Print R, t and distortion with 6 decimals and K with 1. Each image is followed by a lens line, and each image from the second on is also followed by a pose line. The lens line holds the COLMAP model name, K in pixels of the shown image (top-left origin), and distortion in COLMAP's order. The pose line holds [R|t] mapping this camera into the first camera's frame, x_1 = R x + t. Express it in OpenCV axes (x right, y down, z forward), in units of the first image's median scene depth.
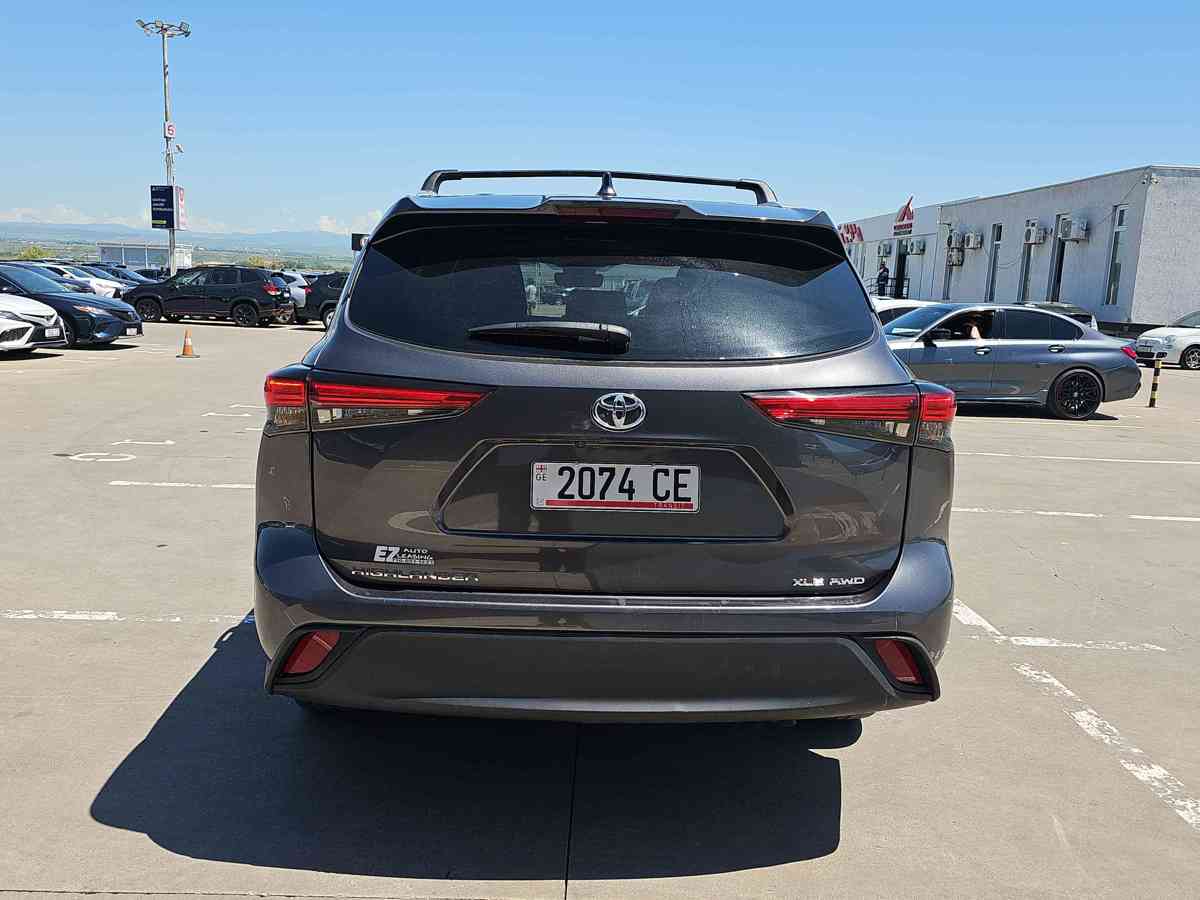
lens RADIAL K [[959.0, 0, 580.8], [0, 959.0, 446.8], [0, 0, 1]] dist [0.076755, -0.089670]
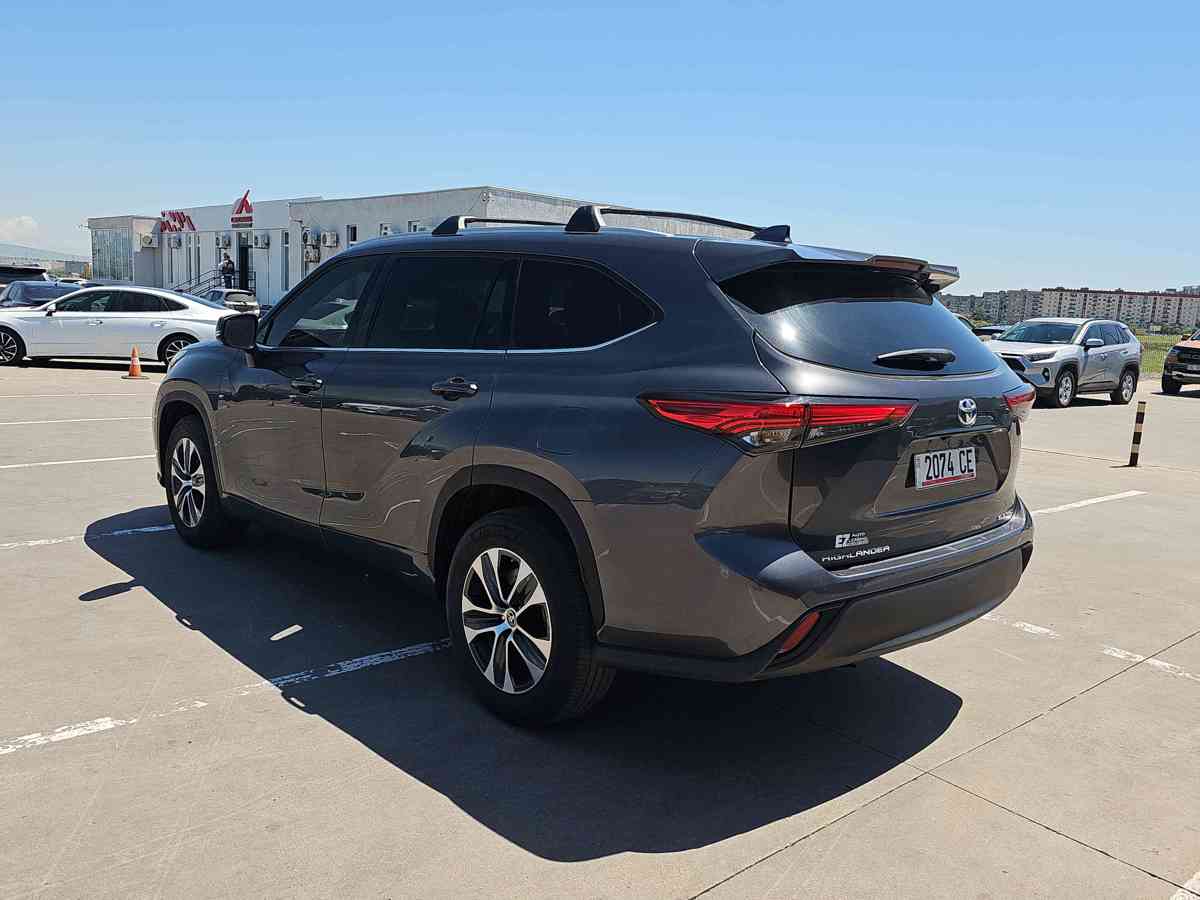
lens RADIAL K [[959.0, 0, 580.8], [0, 959.0, 446.8], [0, 0, 1]] dist [0.076755, -0.089670]
pose [[0.762872, -0.092220, 0.639939, -1.241224], [0.085957, 0.995456, 0.040984, -0.088687], [-0.640810, 0.023742, 0.767332, 0.261060]]
